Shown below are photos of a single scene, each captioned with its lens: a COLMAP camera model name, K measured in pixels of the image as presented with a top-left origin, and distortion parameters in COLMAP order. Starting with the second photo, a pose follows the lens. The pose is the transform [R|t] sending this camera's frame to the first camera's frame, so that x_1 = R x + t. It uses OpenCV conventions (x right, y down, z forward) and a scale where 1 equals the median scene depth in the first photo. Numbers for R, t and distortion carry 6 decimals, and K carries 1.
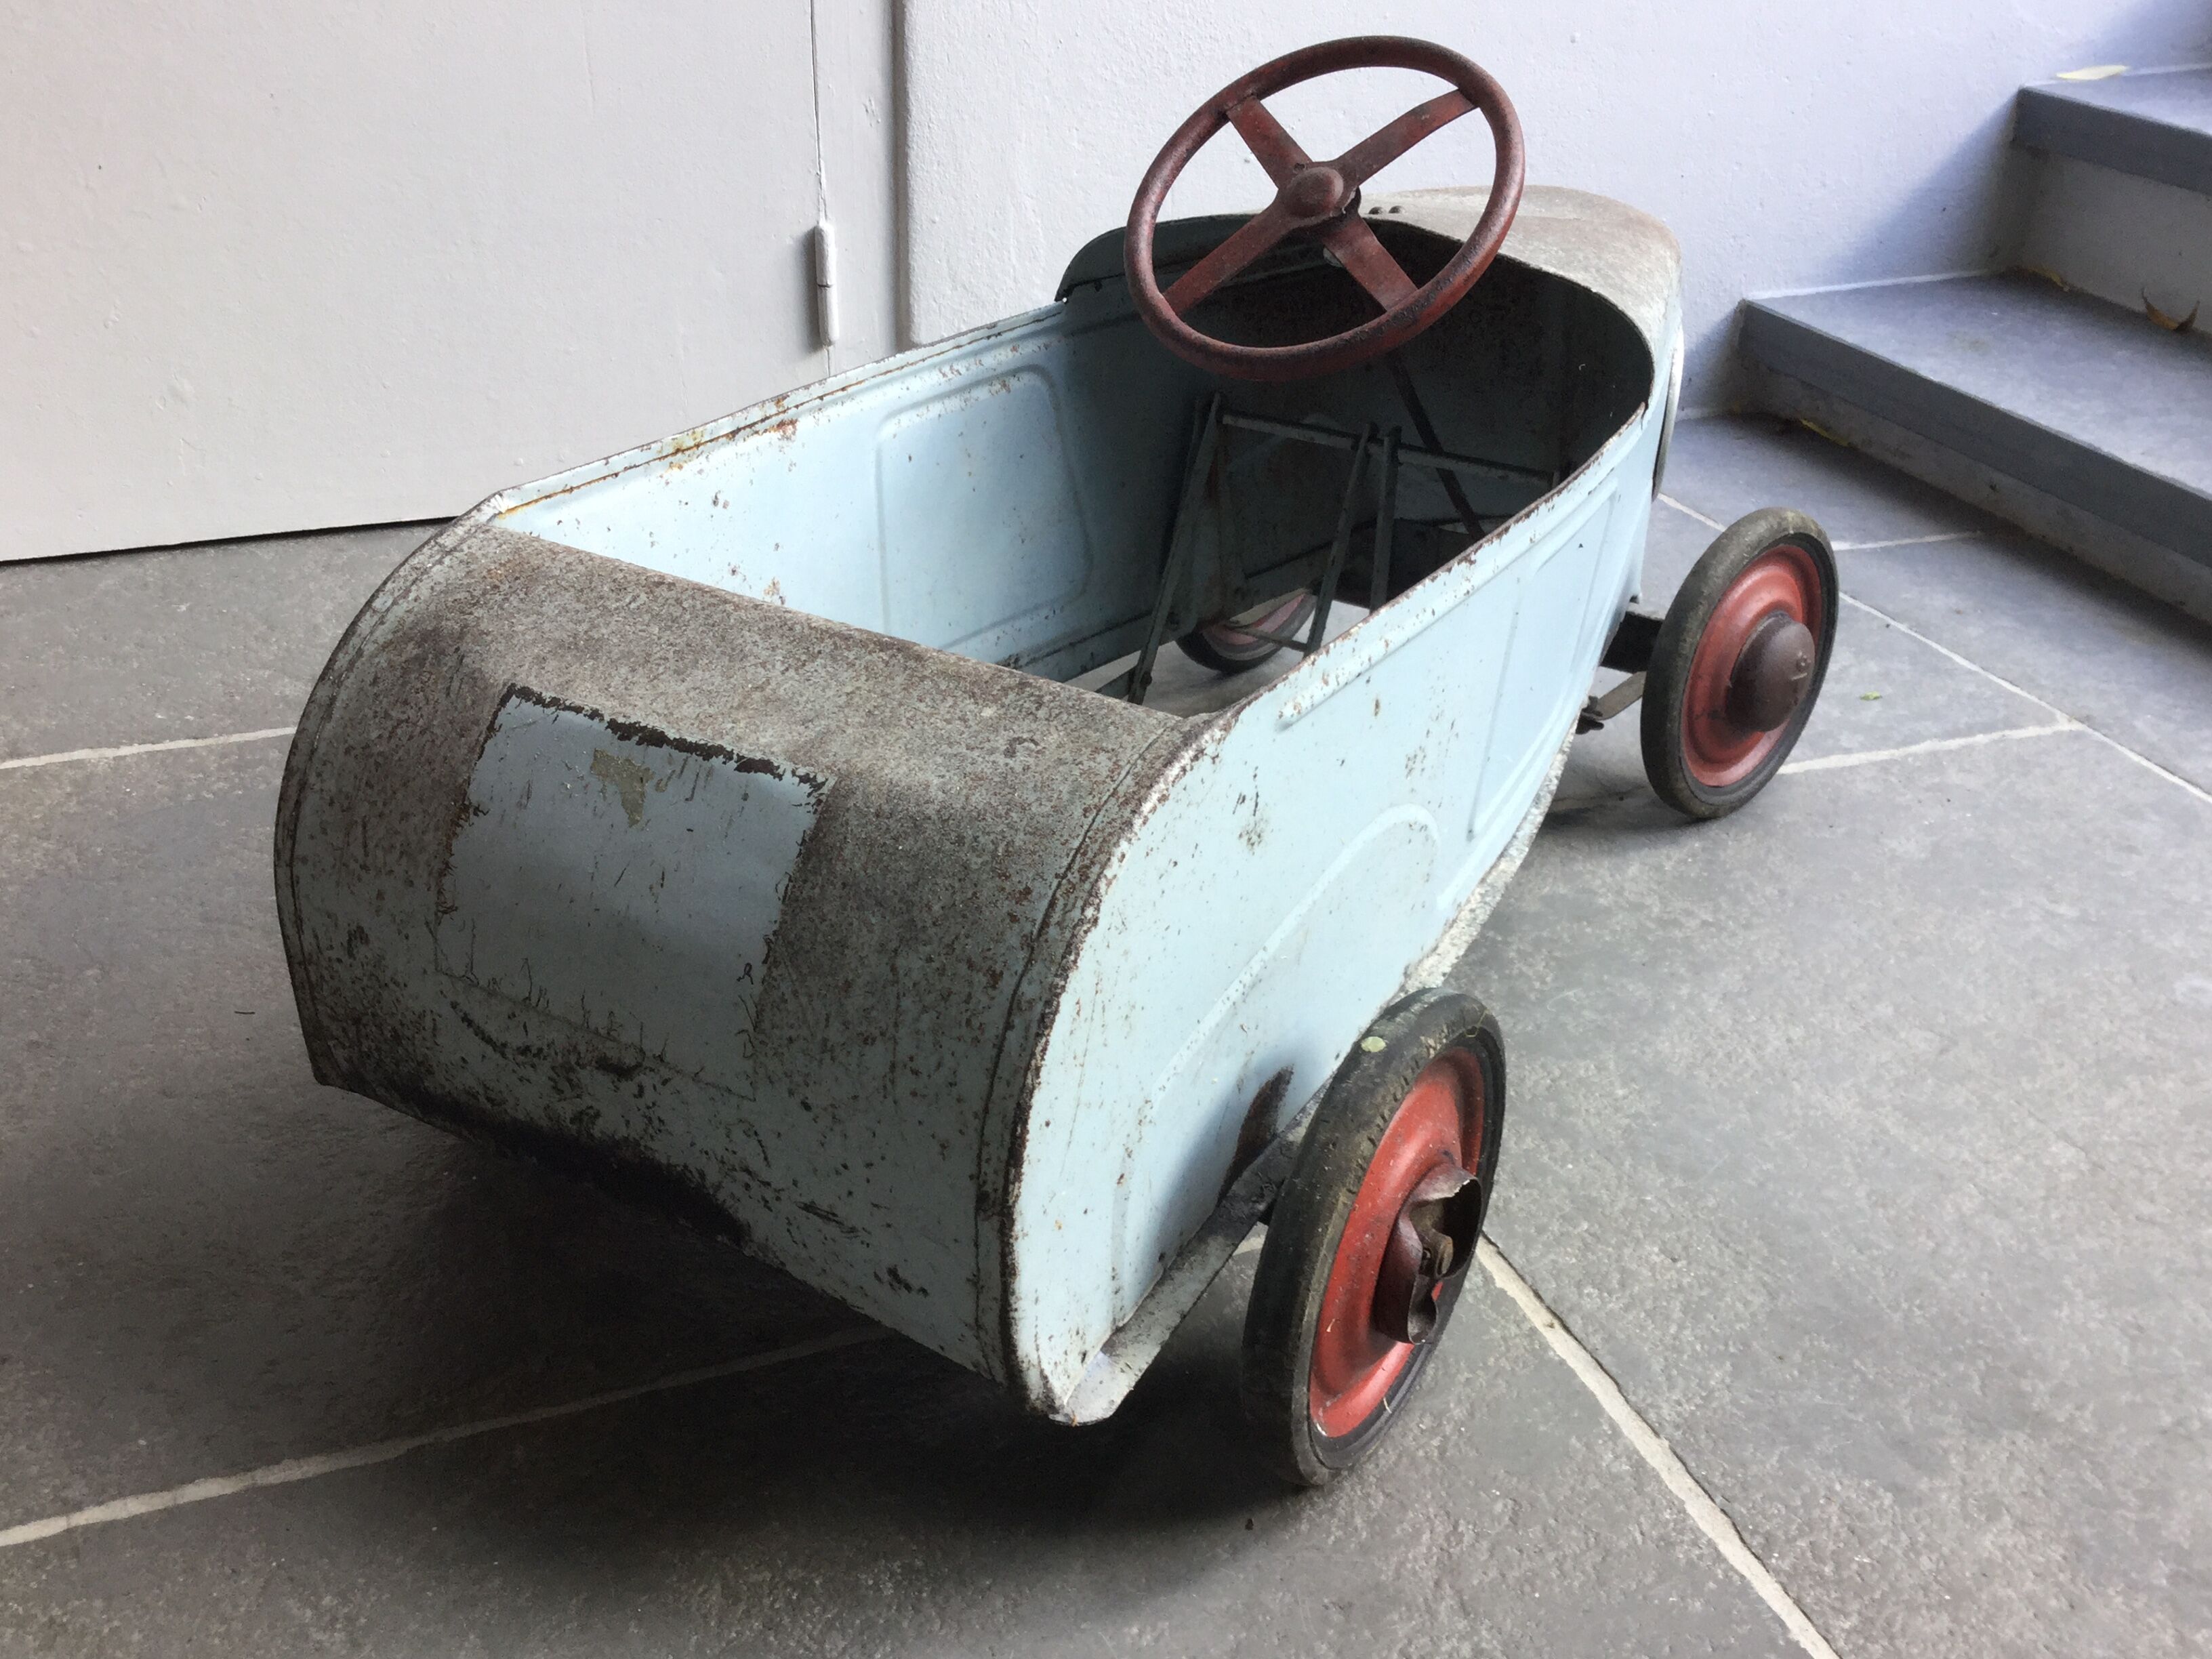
lens RADIAL K [[2121.6, 0, 1106.0], [0, 2121.6, 829.5], [0, 0, 1]] dist [0.096286, -0.233405]
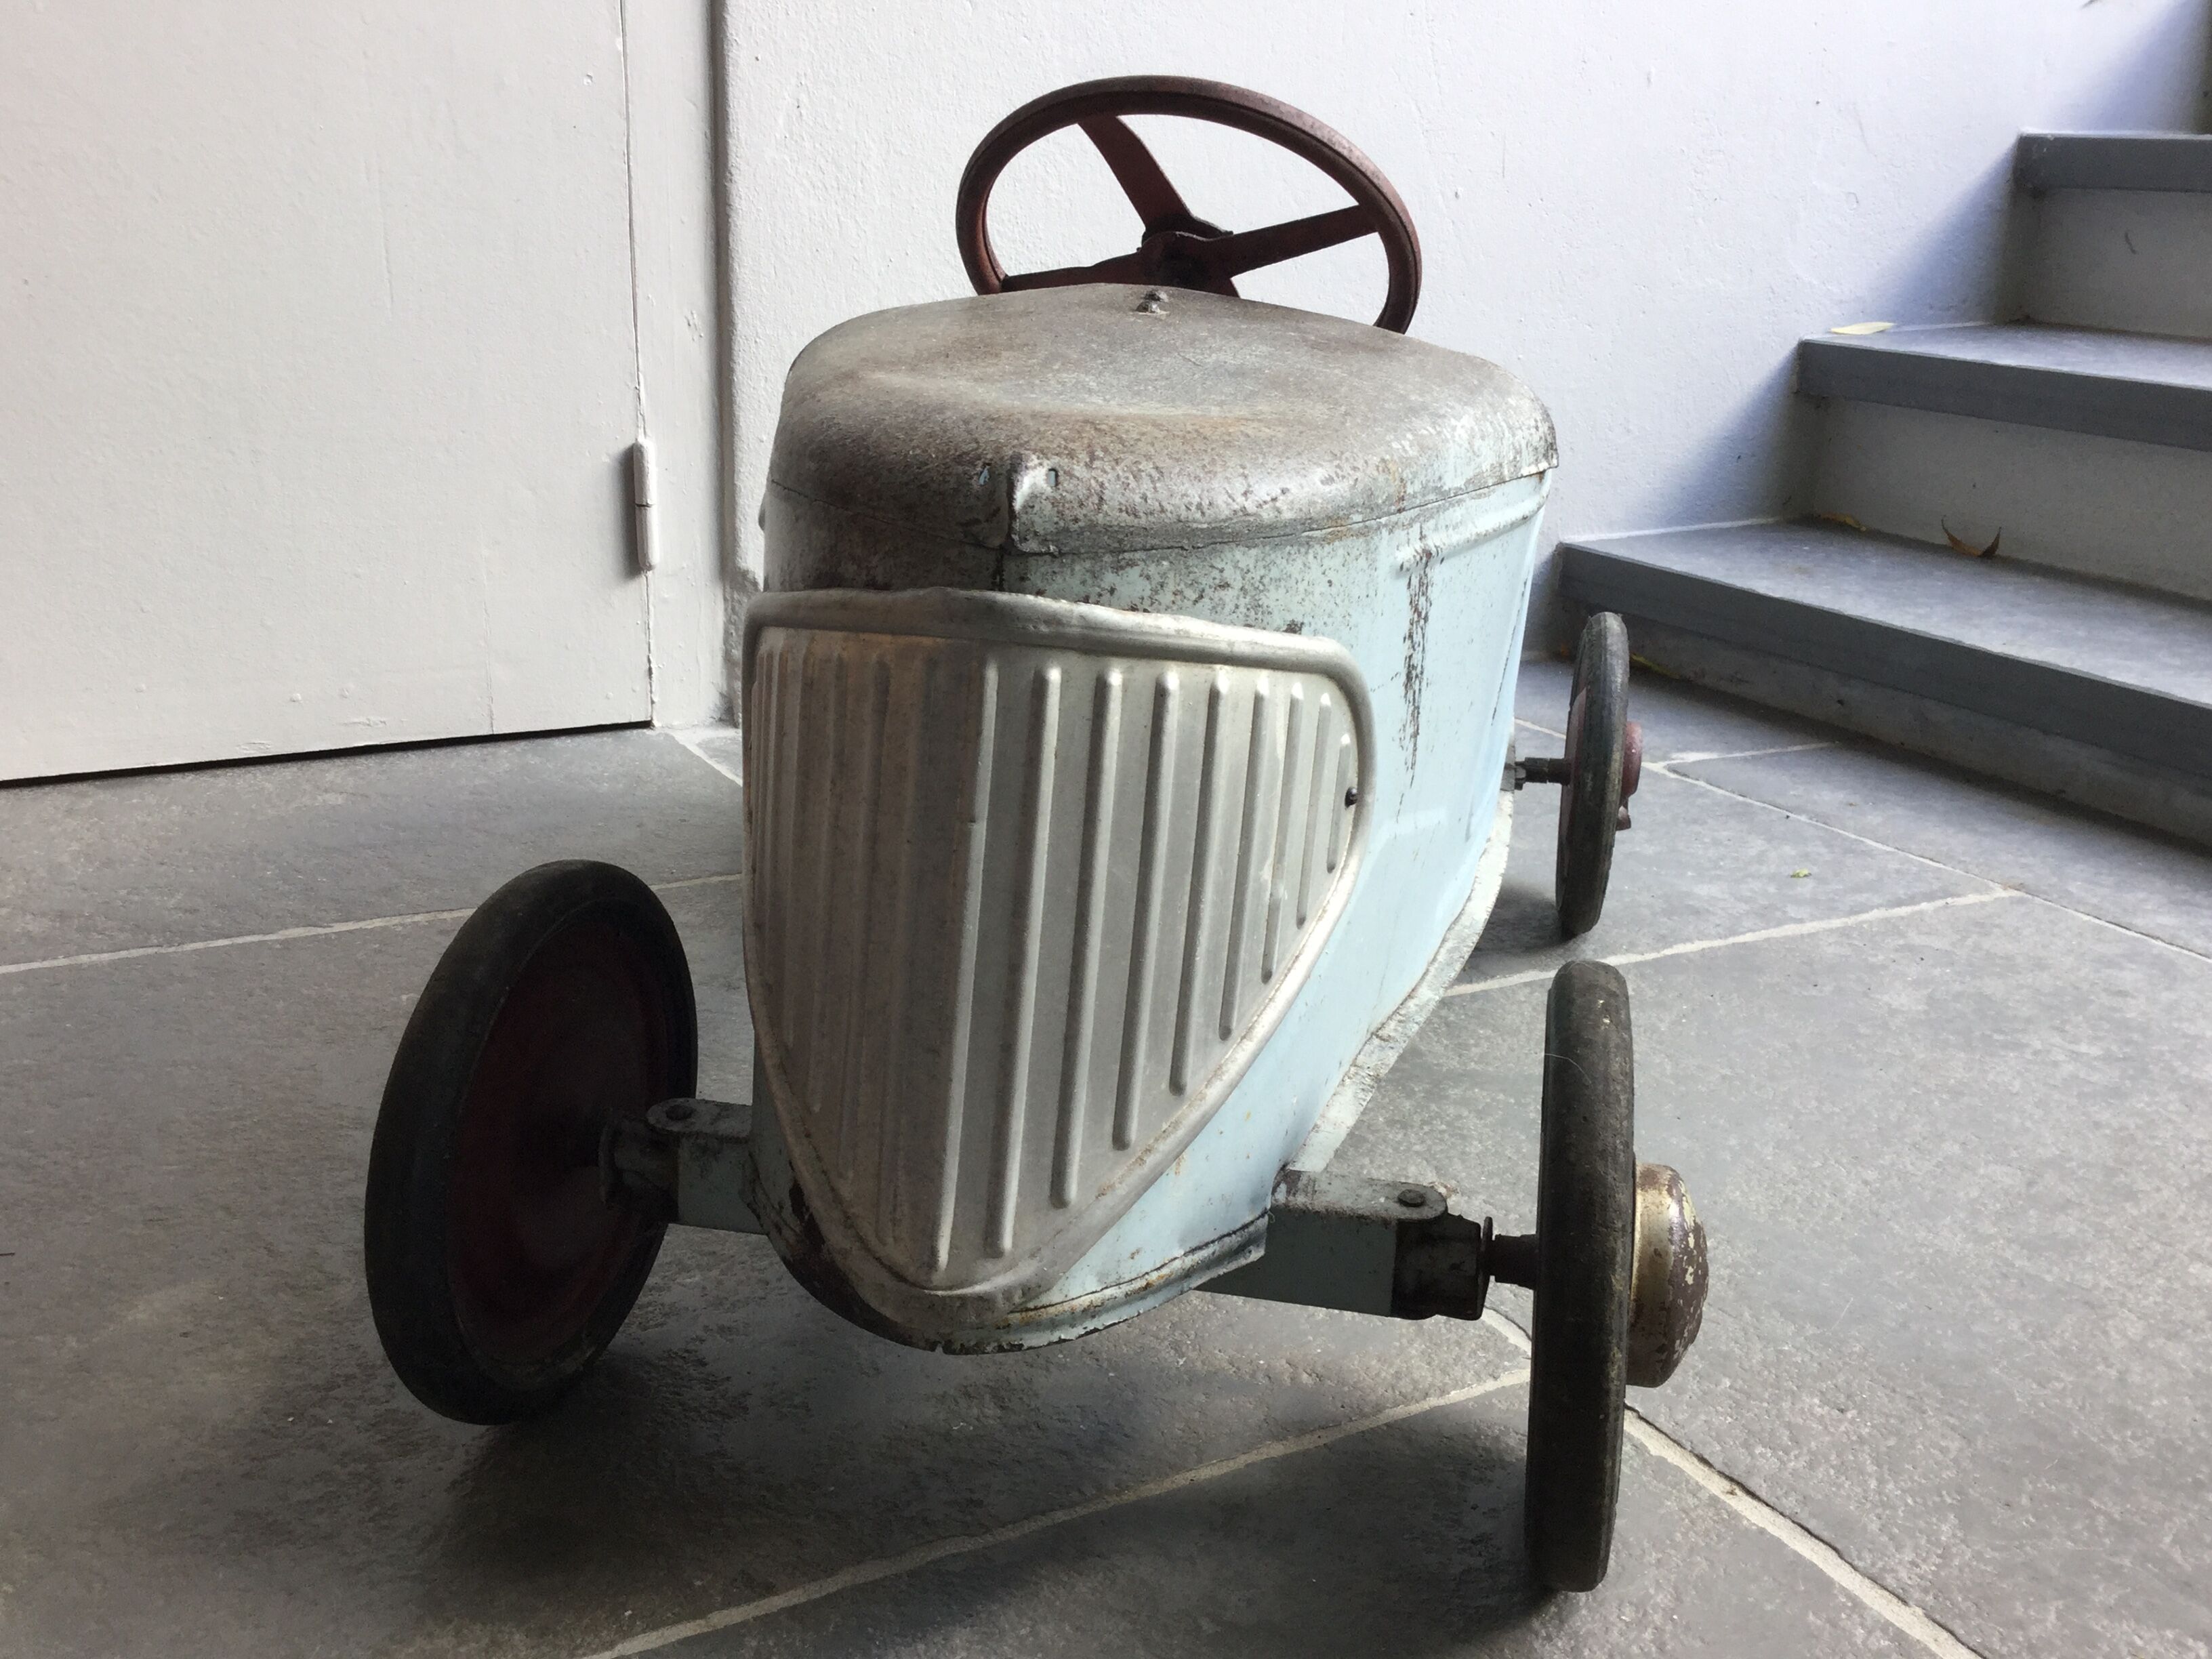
lens RADIAL K [[2121.6, 0, 1106.0], [0, 2121.6, 829.5], [0, 0, 1]] dist [0.096286, -0.233405]
pose [[0.989425, -0.034617, 0.140853, -0.118198], [0.060170, 0.981561, -0.181430, 0.106599], [-0.131976, 0.187987, 0.973264, 0.174525]]
